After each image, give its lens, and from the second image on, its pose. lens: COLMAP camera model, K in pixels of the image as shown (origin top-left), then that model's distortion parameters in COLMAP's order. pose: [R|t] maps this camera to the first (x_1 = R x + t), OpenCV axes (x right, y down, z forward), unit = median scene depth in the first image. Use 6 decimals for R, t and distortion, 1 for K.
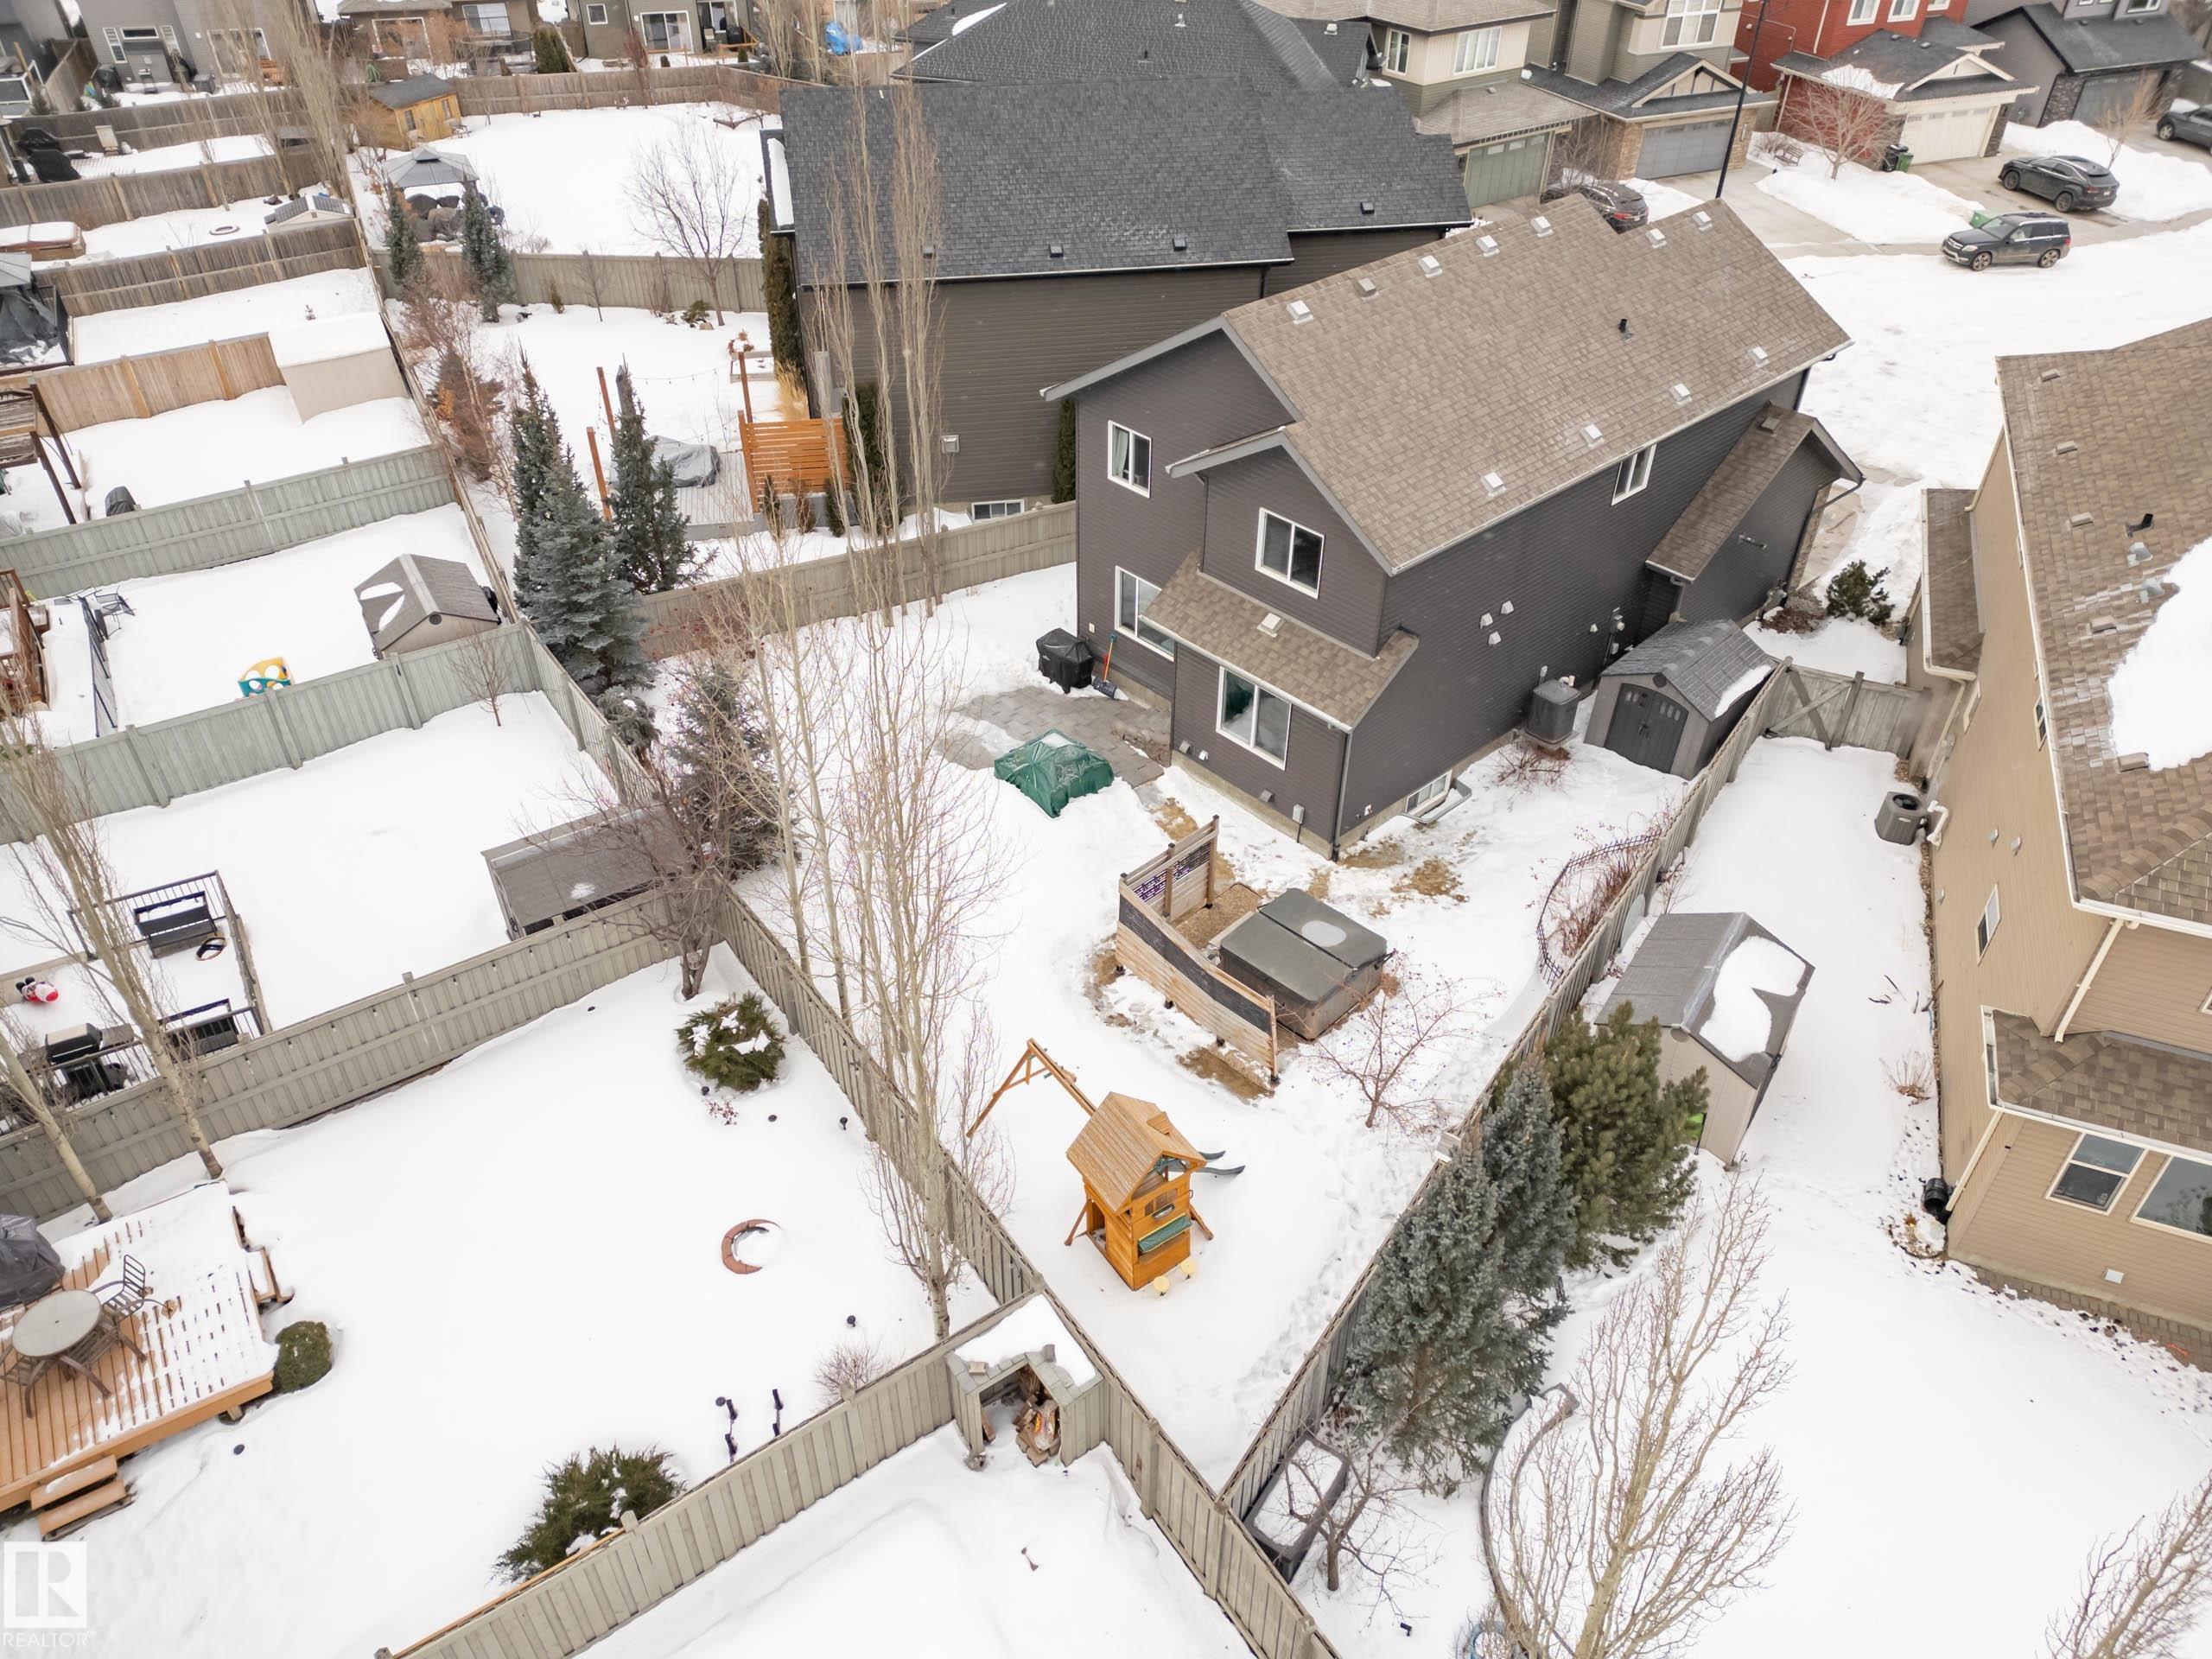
lens RADIAL K [[1527.8, 0, 1105.1], [0, 1527.8, 823.3], [0, 0, 1]] dist [0.095035, -0.086923]
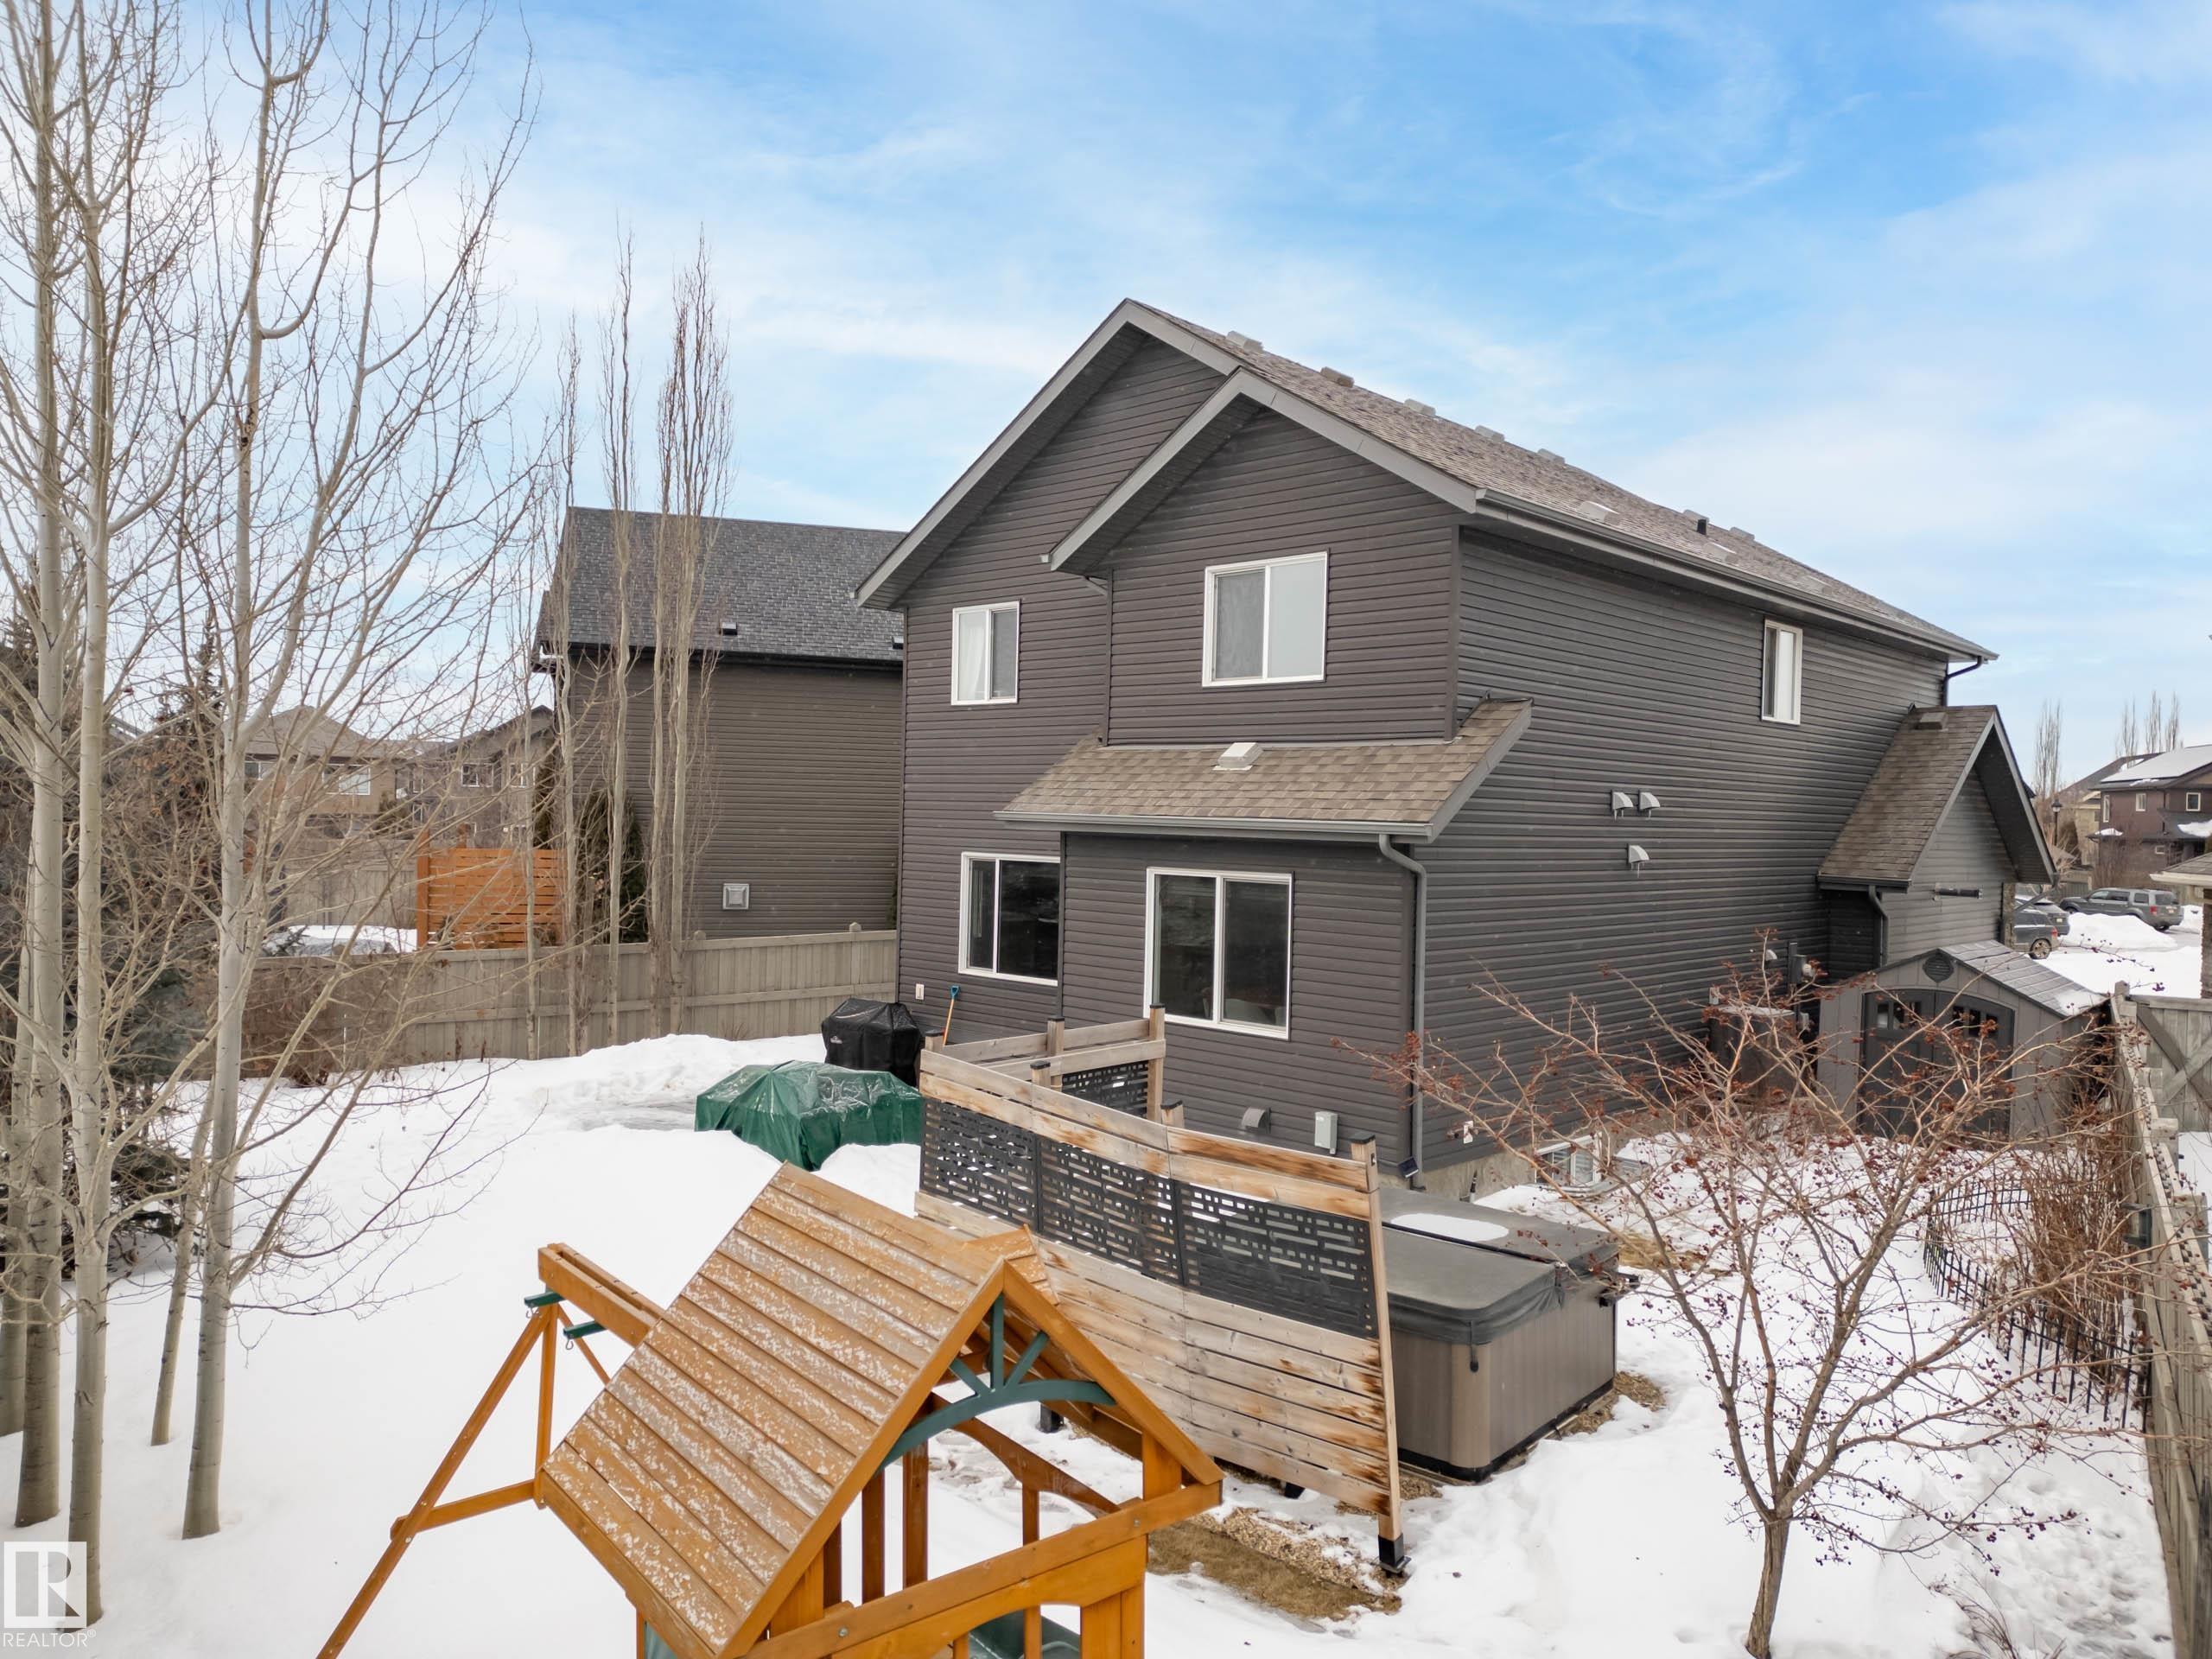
lens RADIAL K [[1527.8, 0, 1105.1], [0, 1527.8, 823.3], [0, 0, 1]] dist [0.095035, -0.086923]
pose [[0.997396, 0.022441, 0.068537, 0.026101], [0.023077, 0.801072, -0.598122, 0.220671], [-0.068326, 0.598147, 0.798469, 0.625510]]
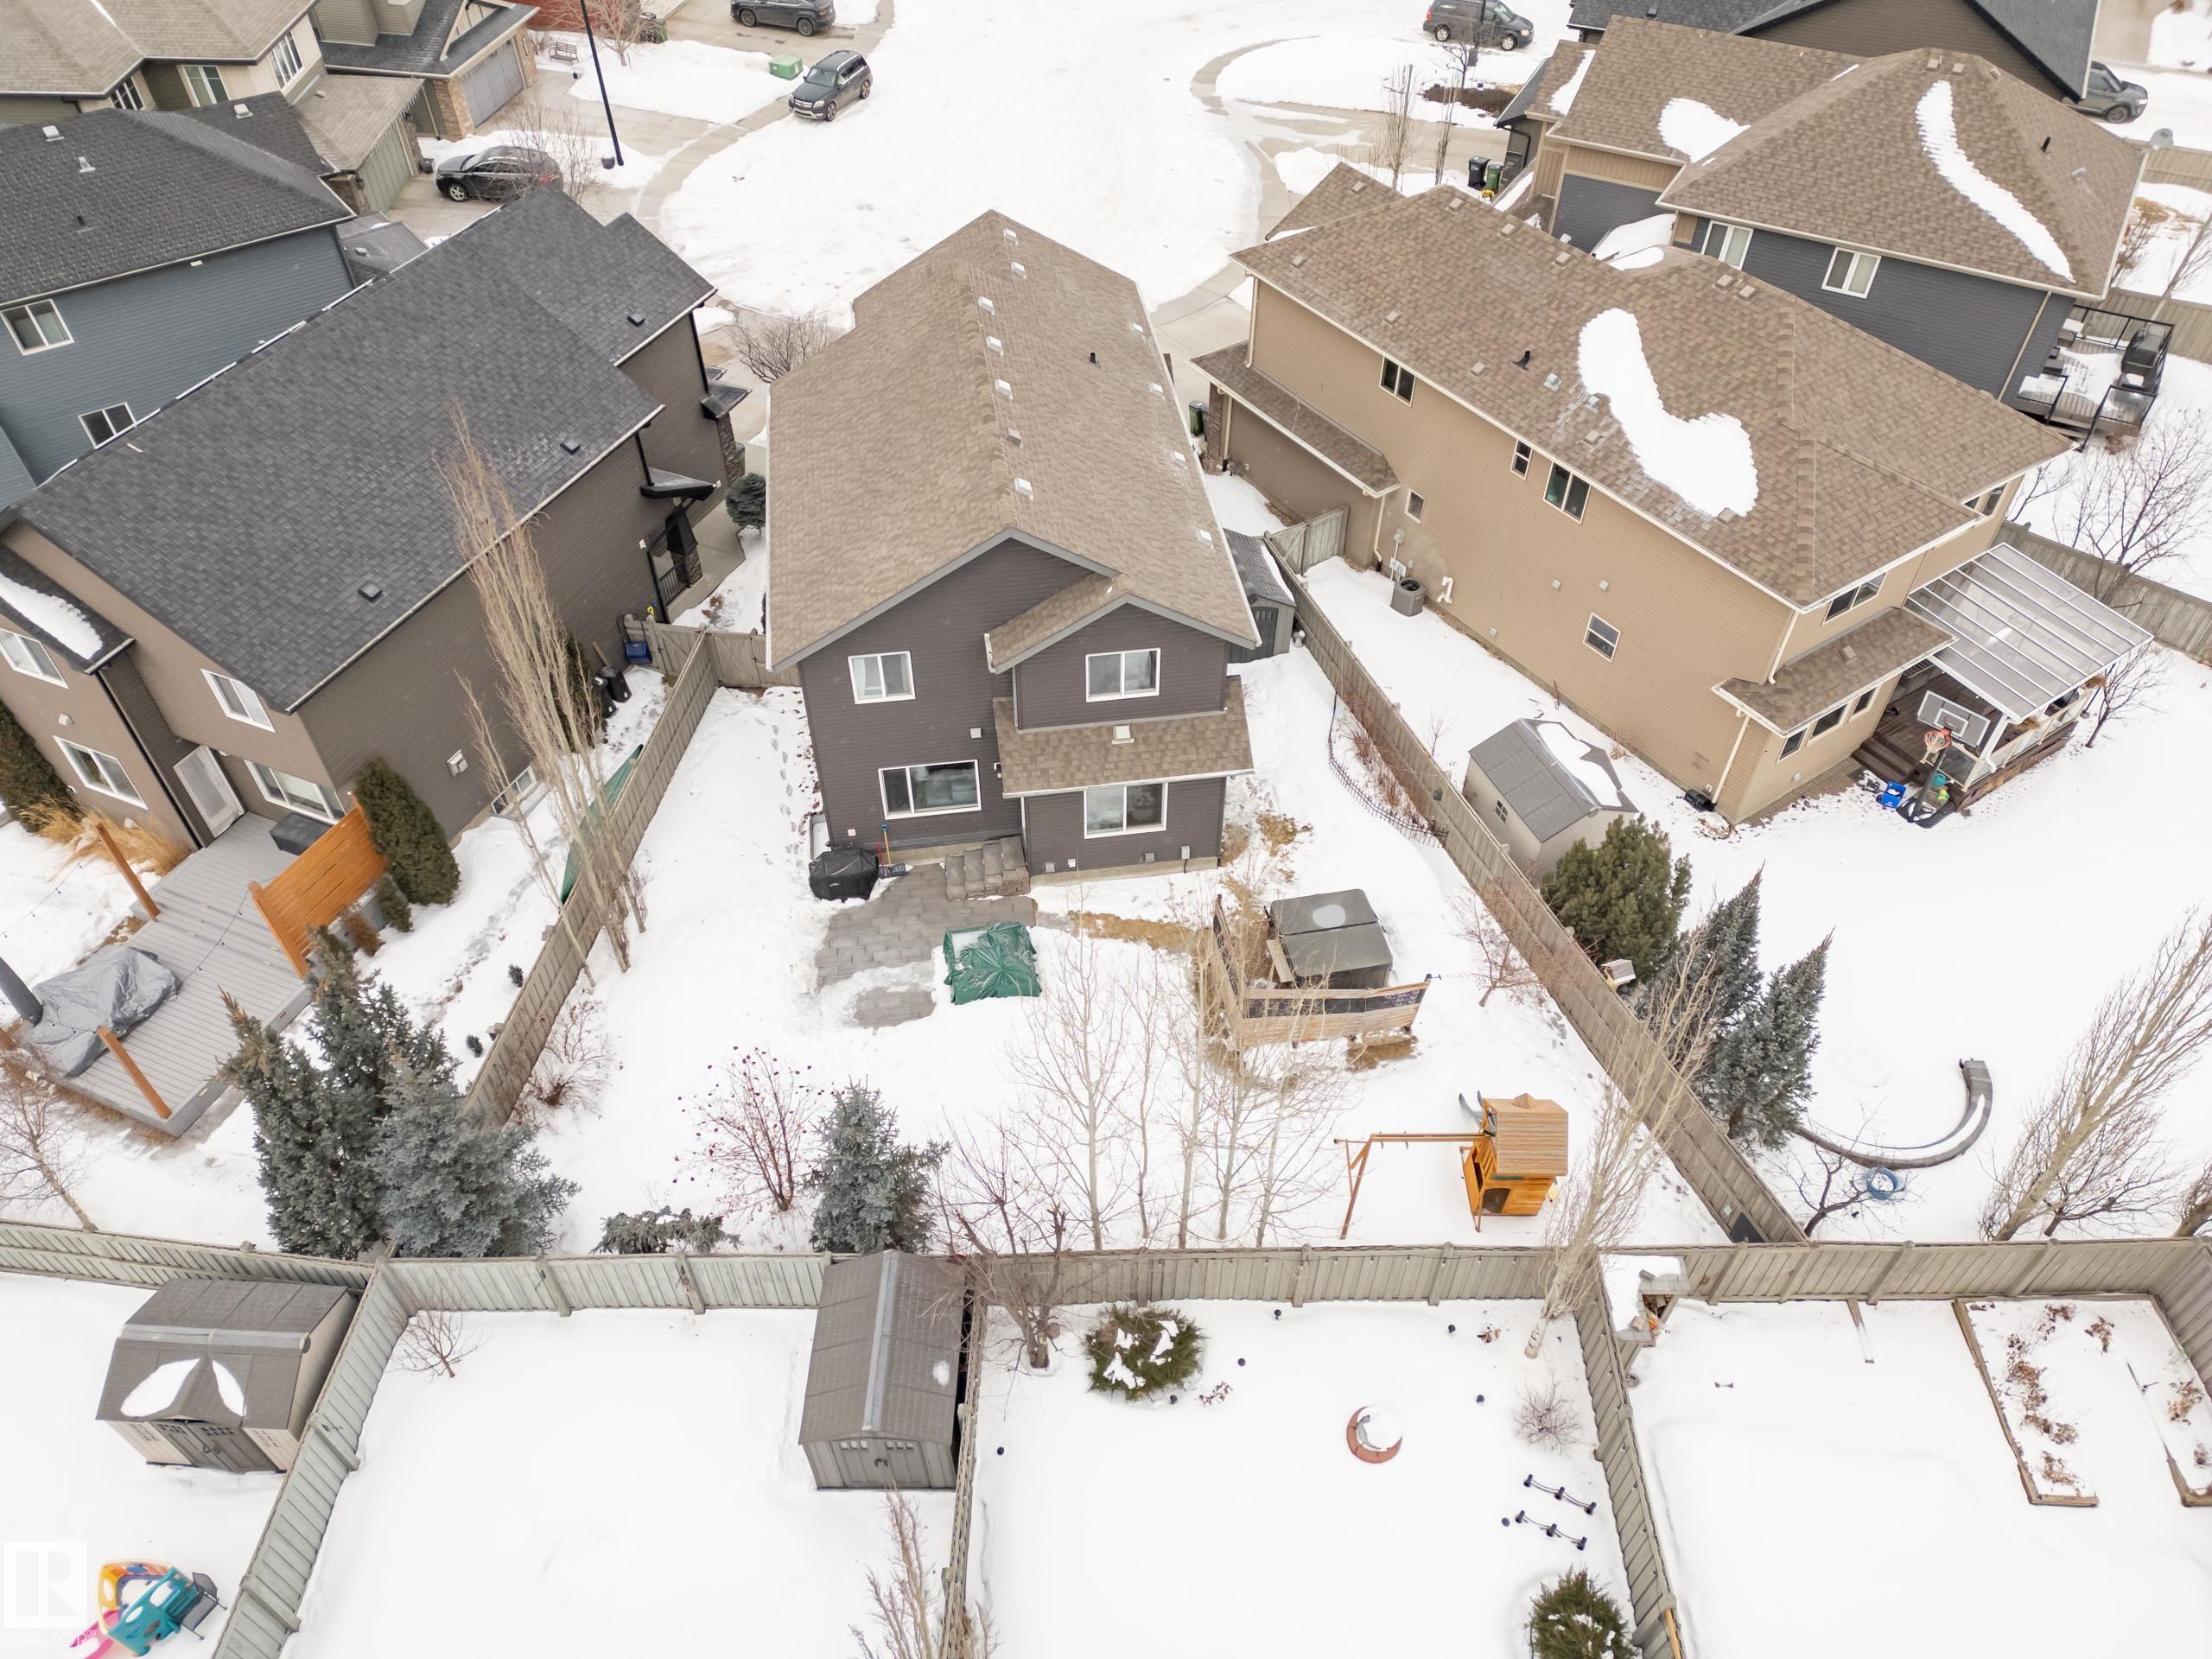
lens RADIAL K [[1527.8, 0, 1105.1], [0, 1527.8, 823.3], [0, 0, 1]] dist [0.095035, -0.086923]
pose [[0.561612, -0.593452, 0.576547, -0.623075], [0.504443, 0.797920, 0.329941, -0.483616], [-0.655843, 0.105536, 0.747484, 0.186160]]
